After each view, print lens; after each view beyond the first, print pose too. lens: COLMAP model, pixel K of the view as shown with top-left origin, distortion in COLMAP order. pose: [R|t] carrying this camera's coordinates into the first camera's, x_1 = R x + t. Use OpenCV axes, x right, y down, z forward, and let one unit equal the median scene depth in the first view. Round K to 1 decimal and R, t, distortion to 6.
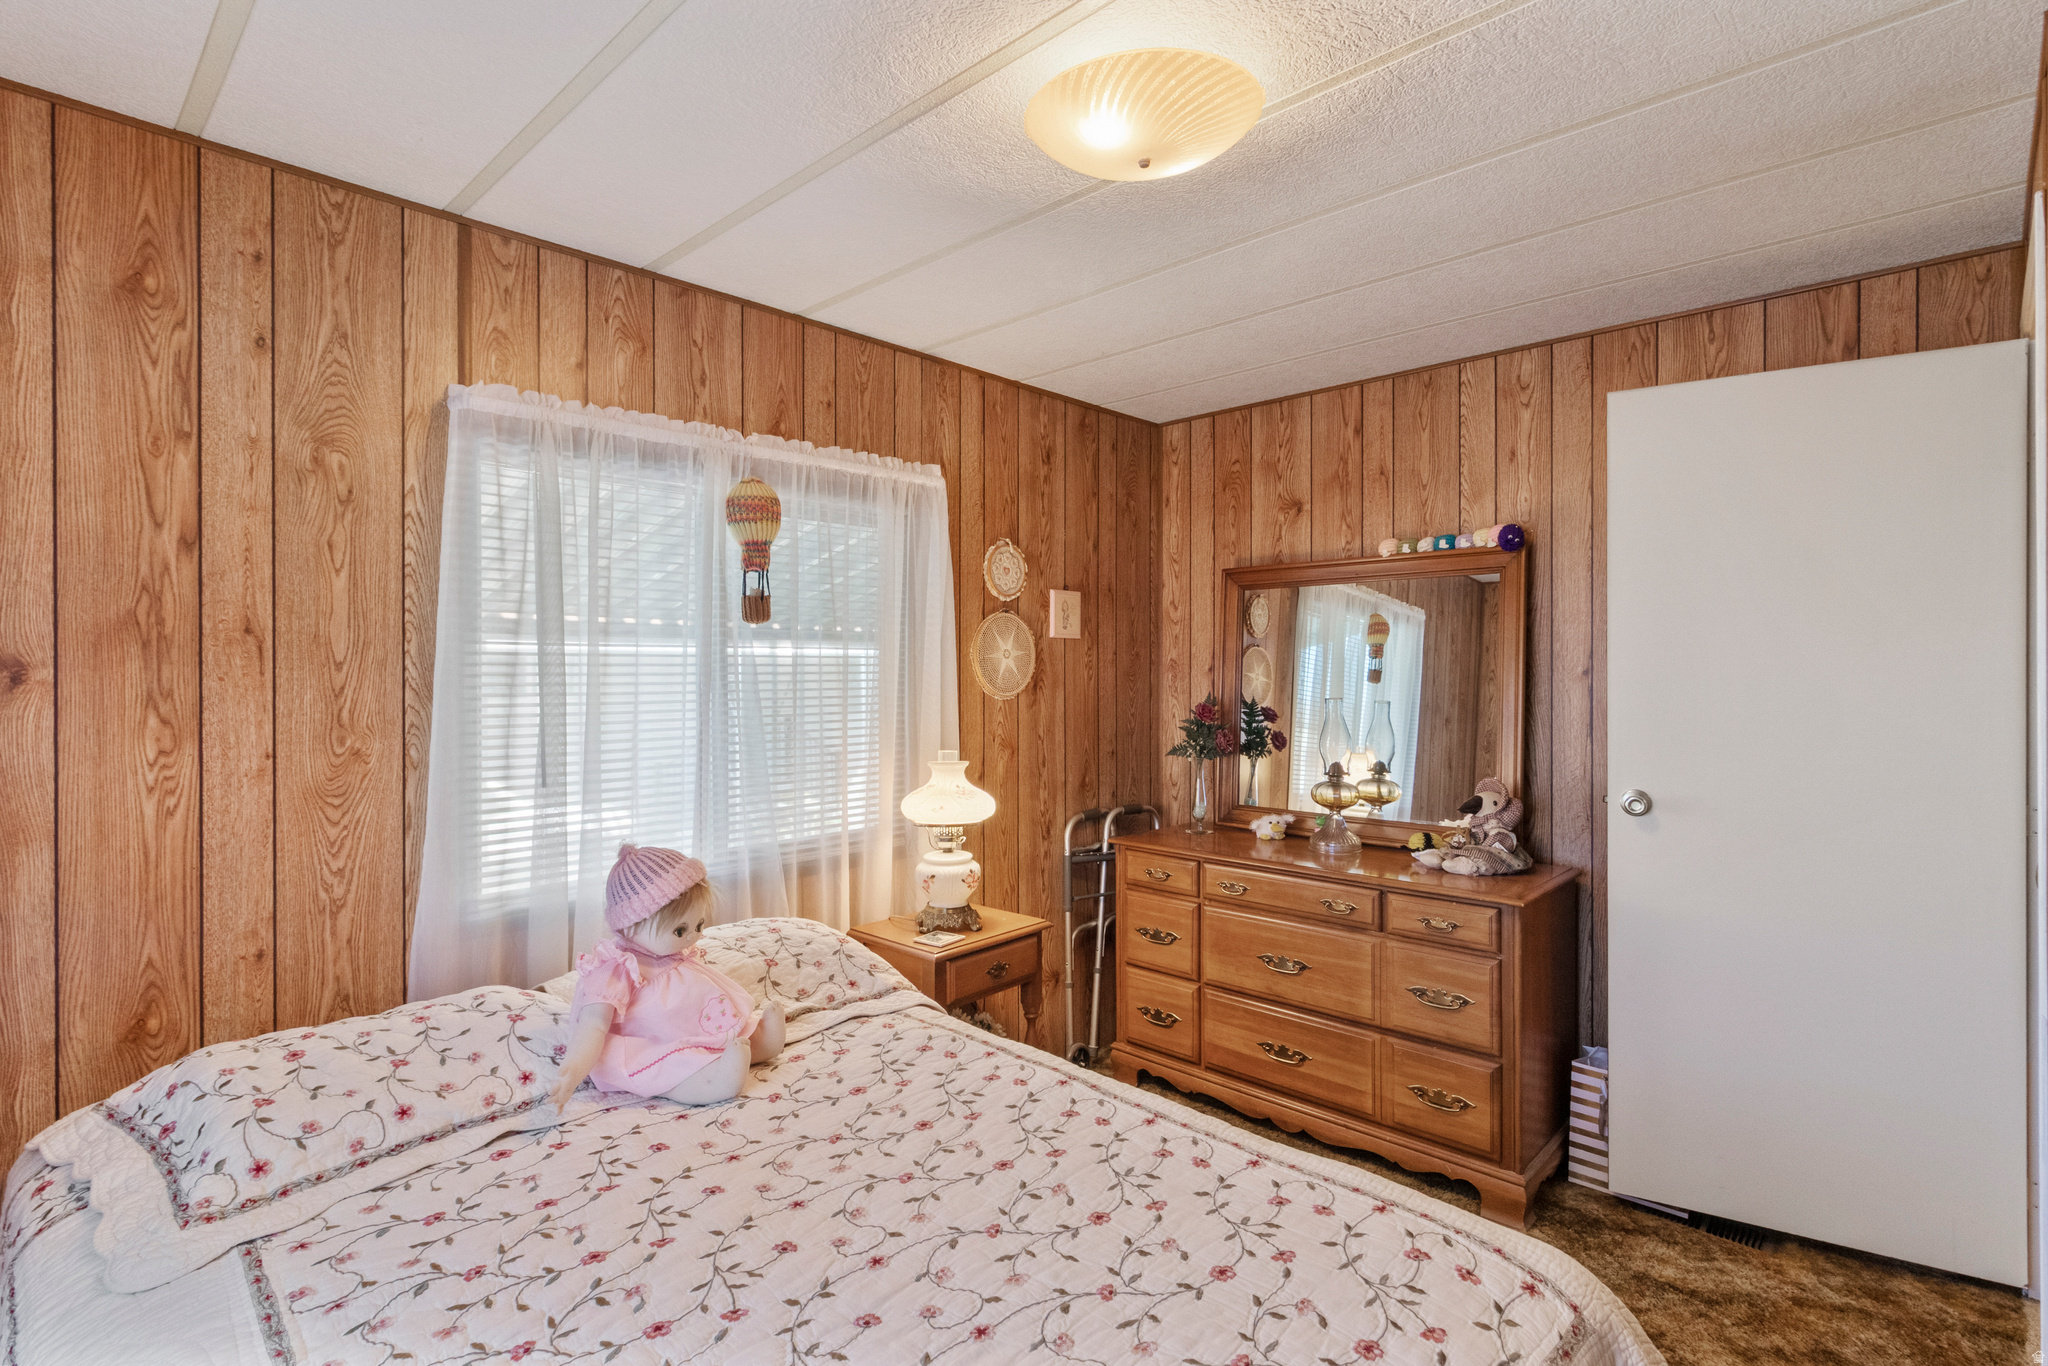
lens RADIAL K [[982.4, 0, 1057.2], [0, 982.4, 672.0], [0, 0, 1]] dist [-0.000467, 0.000165]
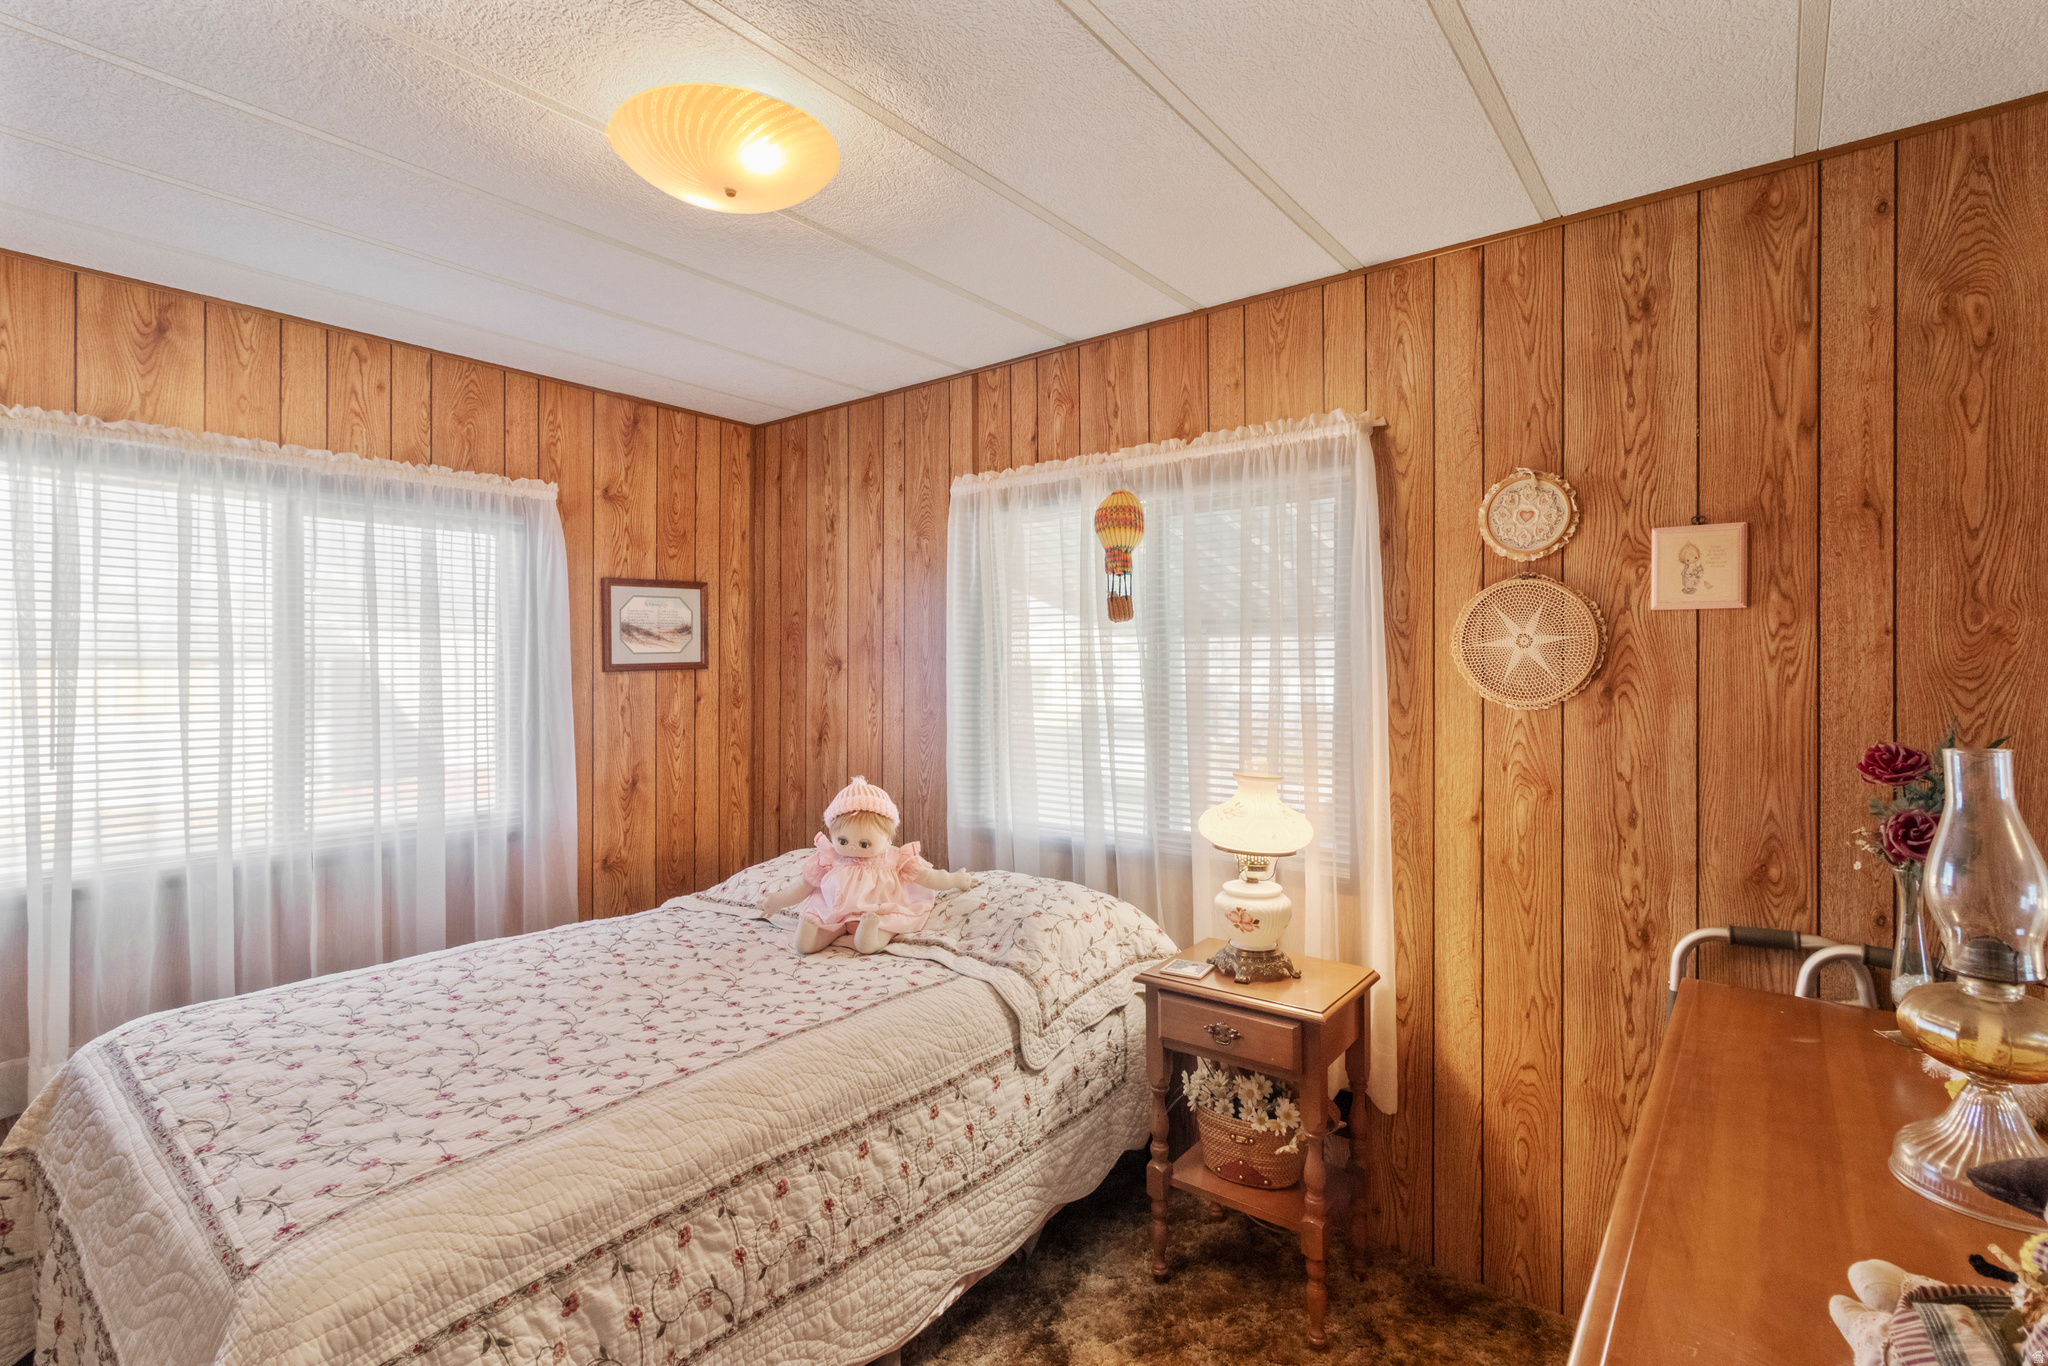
lens RADIAL K [[957.9, 0, 1019.1], [0, 957.9, 659.9], [0, 0, 1]] dist [0.001103, 0.000461]
pose [[0.076790, -0.003662, -0.997041, 0.670557], [-0.003173, 0.999987, -0.003918, -0.002328], [0.997042, 0.003464, 0.076777, 0.719075]]
